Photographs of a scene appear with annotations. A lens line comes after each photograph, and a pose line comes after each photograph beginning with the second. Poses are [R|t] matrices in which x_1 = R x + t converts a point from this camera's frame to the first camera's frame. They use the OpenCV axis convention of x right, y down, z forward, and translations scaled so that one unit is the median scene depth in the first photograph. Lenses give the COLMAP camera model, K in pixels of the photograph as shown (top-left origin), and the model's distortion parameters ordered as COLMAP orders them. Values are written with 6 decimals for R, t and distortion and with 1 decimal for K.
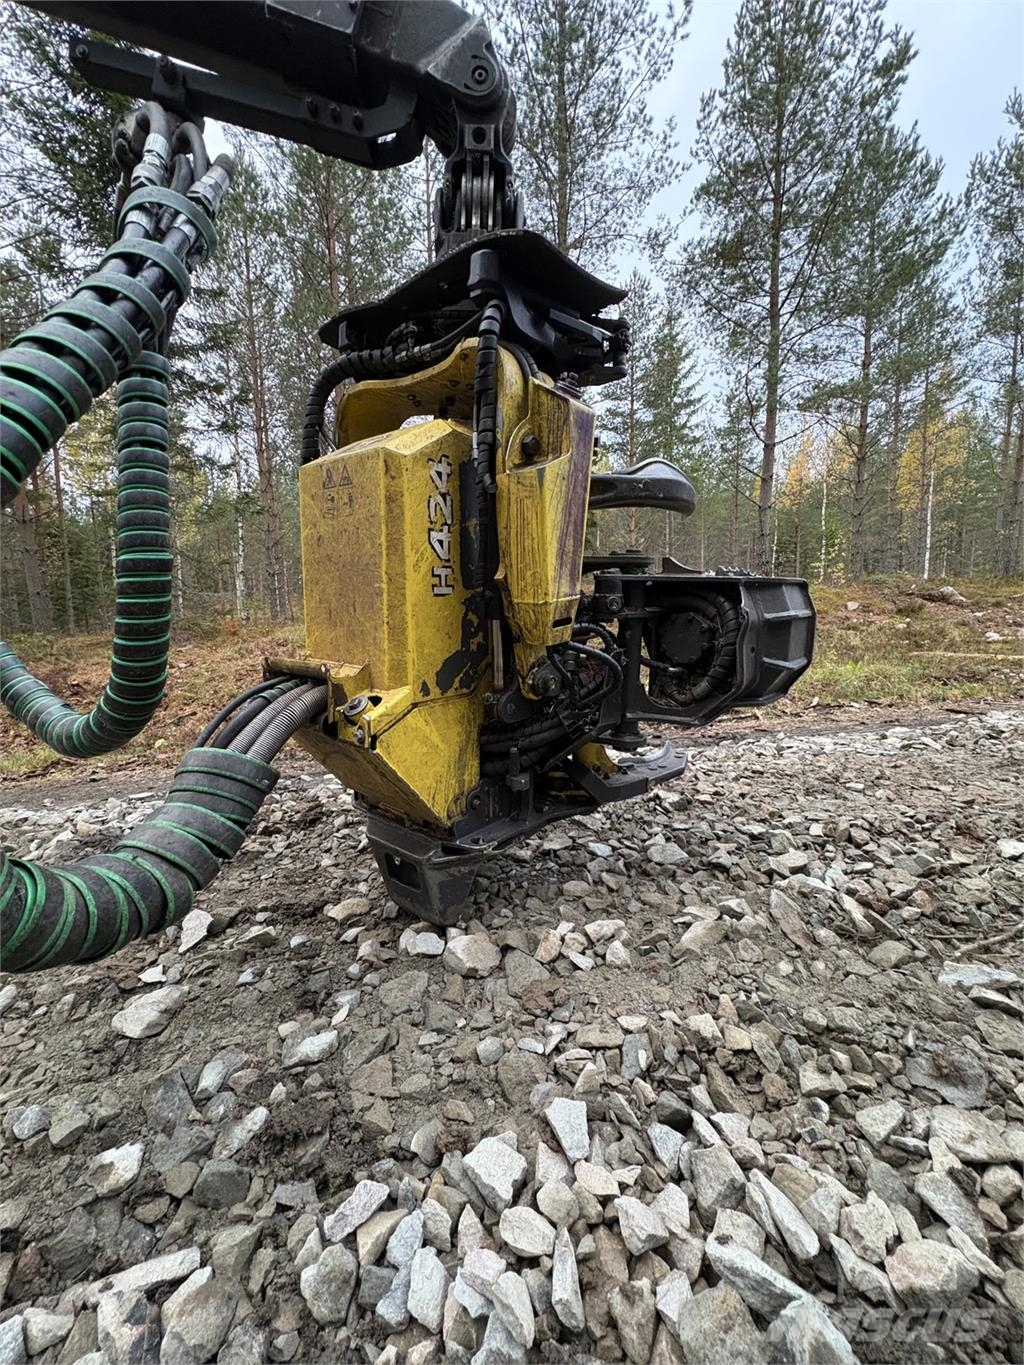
lens RADIAL K [[541.6, 0, 513.8], [0, 541.6, 681.5], [0, 0, 1]] dist [-0.000654, 0.000361]
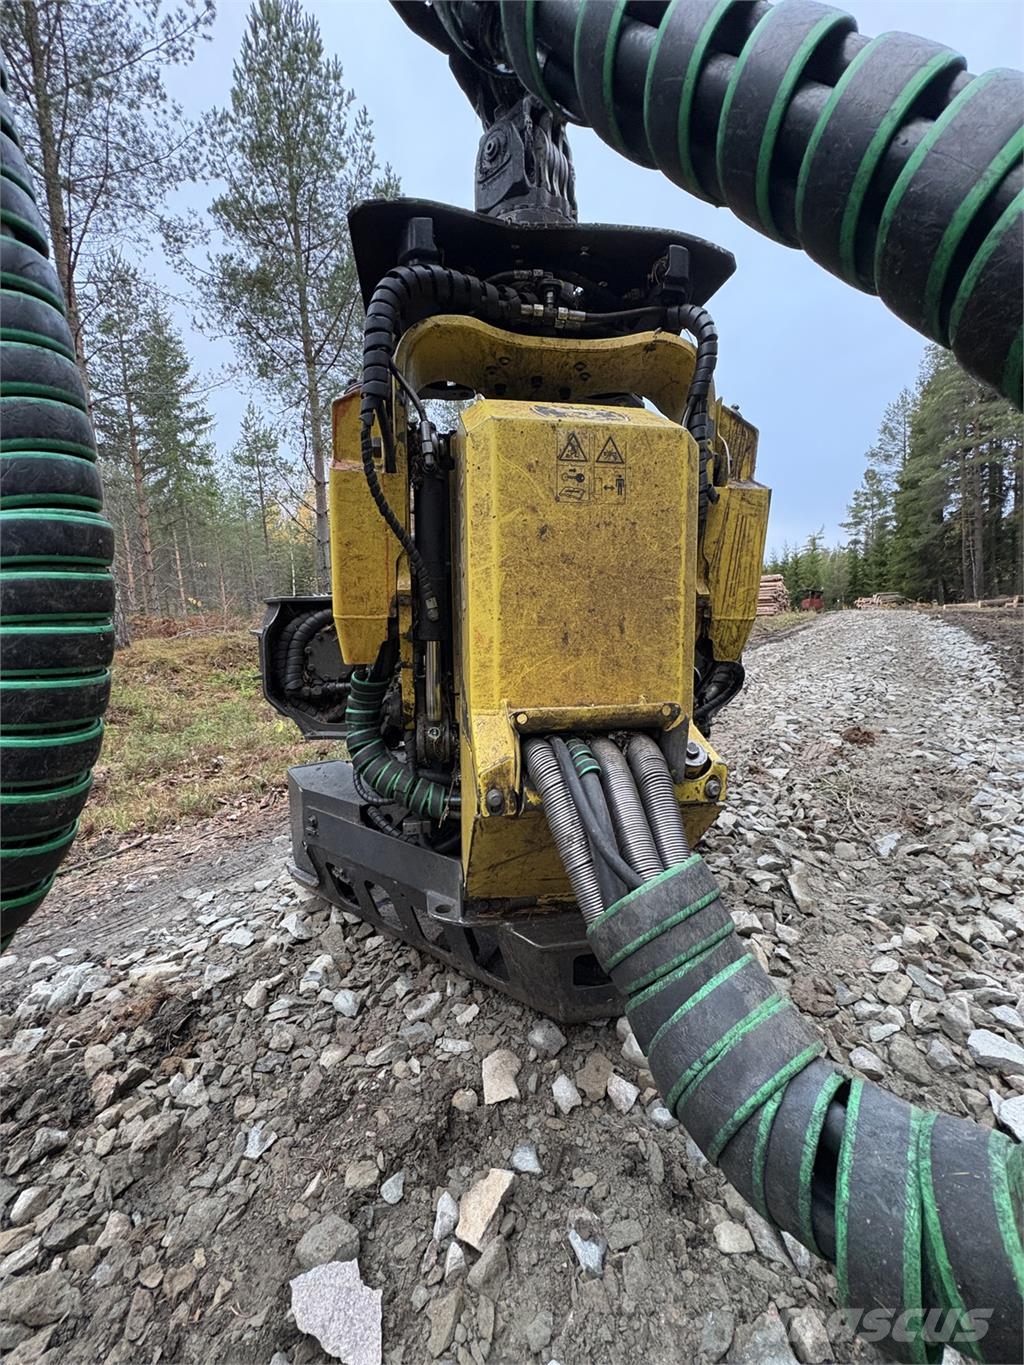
lens RADIAL K [[541.6, 0, 513.8], [0, 541.6, 681.5], [0, 0, 1]] dist [-0.000654, 0.000361]
pose [[0.658719, -0.092976, 0.746622, -0.752837], [0.135728, 0.990740, 0.003627, -0.067299], [-0.740045, 0.098948, 0.665238, 0.488330]]
